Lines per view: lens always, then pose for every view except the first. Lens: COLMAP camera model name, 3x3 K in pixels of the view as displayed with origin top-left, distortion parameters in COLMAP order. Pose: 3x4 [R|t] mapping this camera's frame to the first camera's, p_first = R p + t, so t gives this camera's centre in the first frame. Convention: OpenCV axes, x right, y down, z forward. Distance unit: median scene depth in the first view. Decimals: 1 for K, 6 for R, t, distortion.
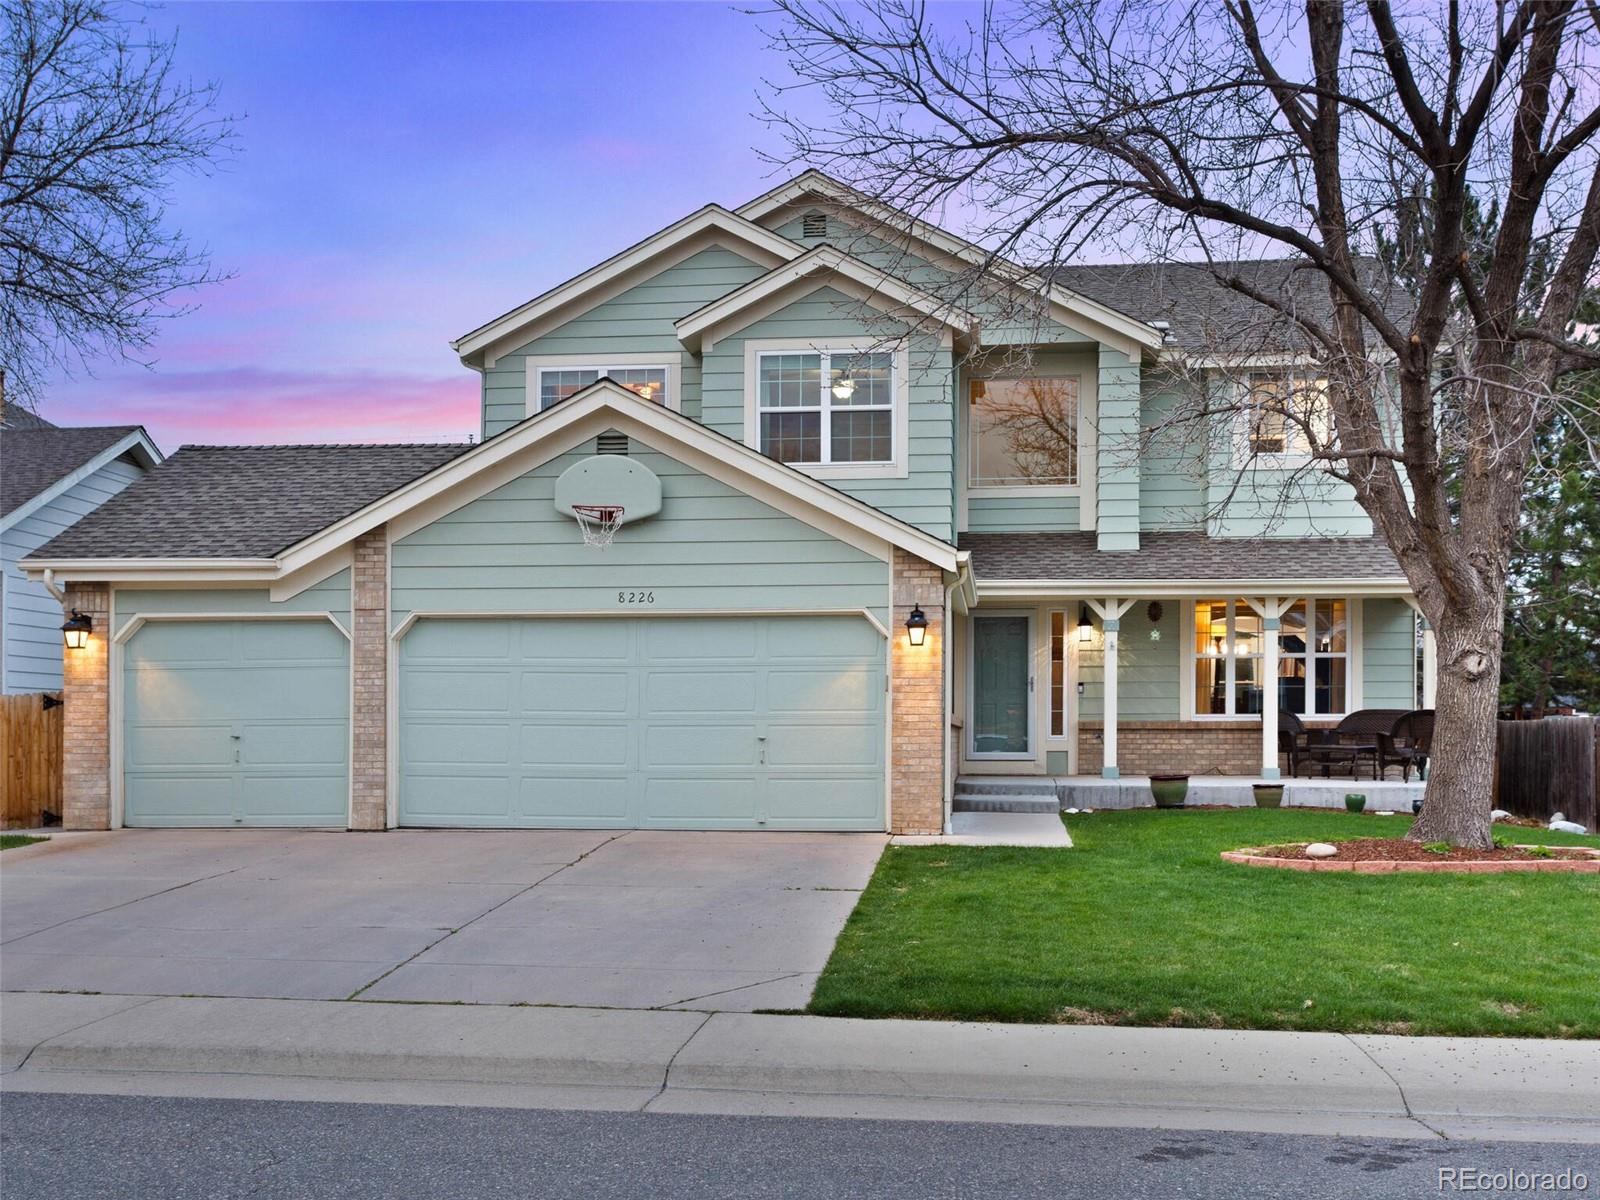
lens RADIAL K [[1557.1, 0, 799.6], [0, 1557.1, 601.5], [0, 0, 1]] dist [0.007277, 0.000000]
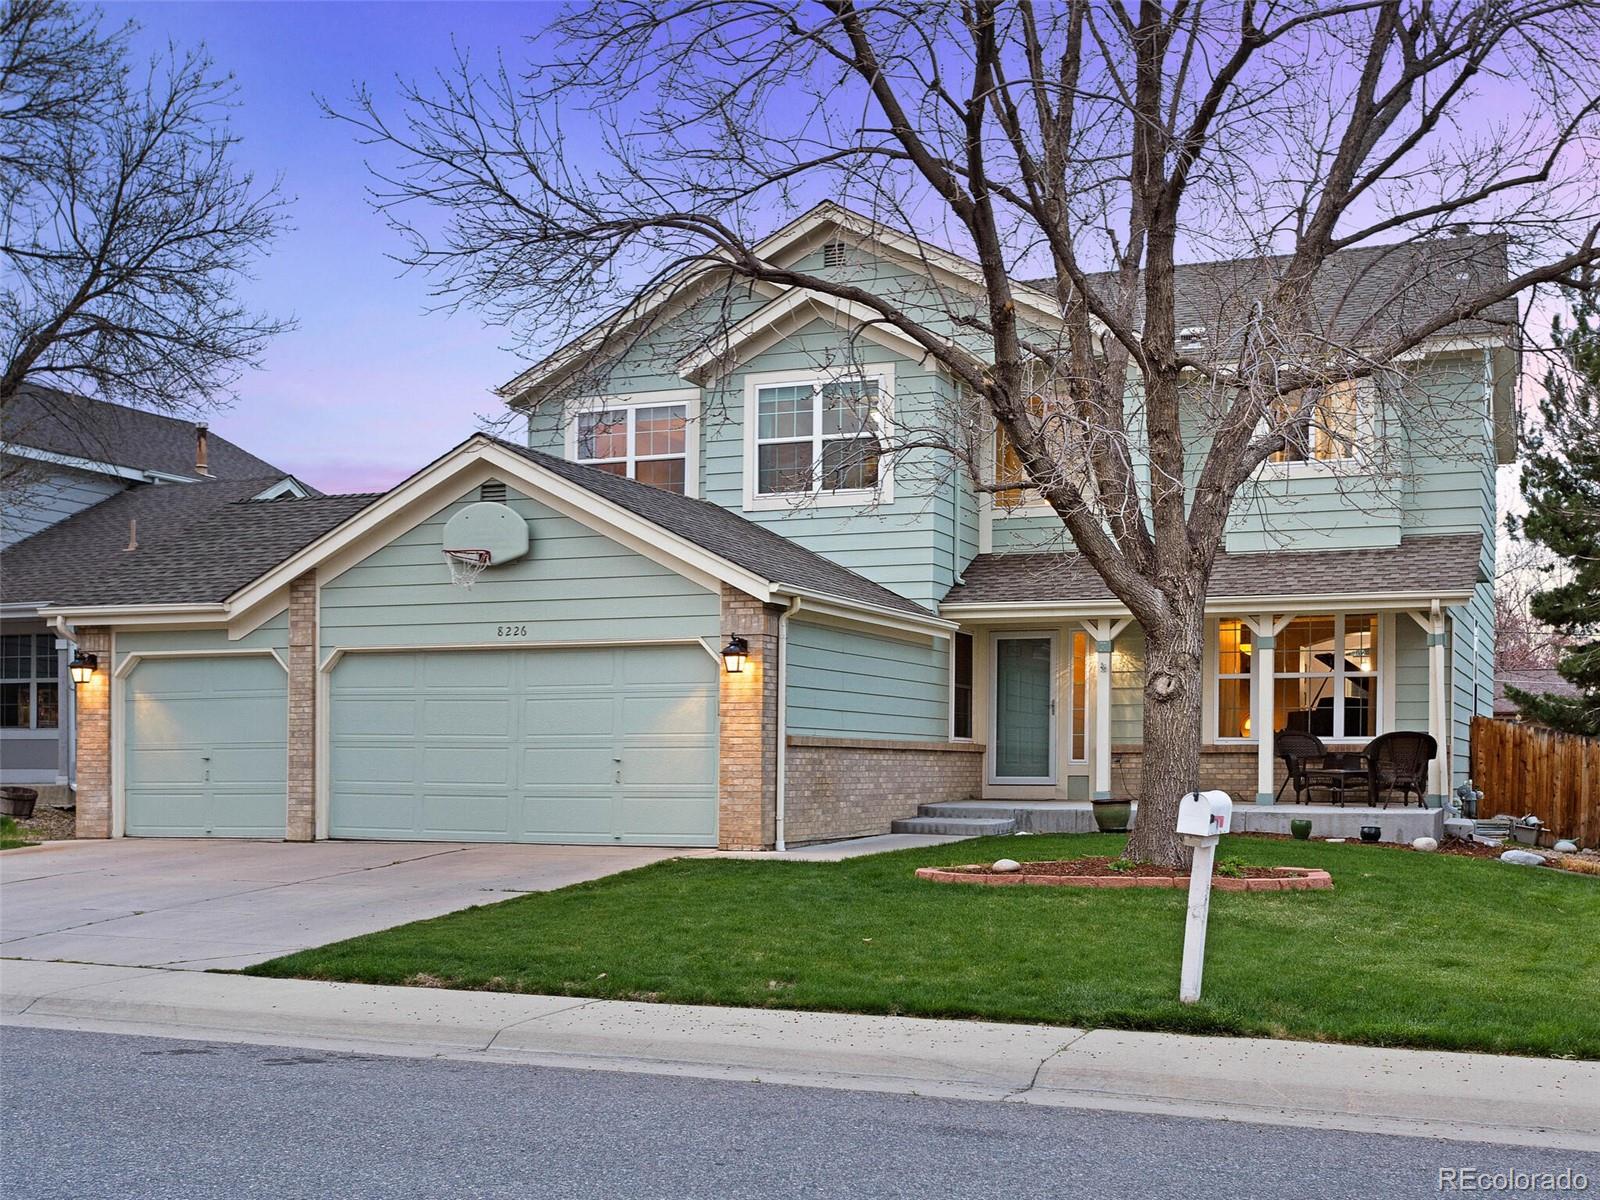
lens RADIAL K [[1697.0, 0, 800.7], [0, 1697.0, 600.4], [0, 0, 1]] dist [0.013783, 0.000000]
pose [[0.968626, -0.022386, -0.247514, 0.380502], [0.019729, 0.999718, -0.013210, -0.004374], [0.247740, 0.007913, 0.968794, -0.105871]]
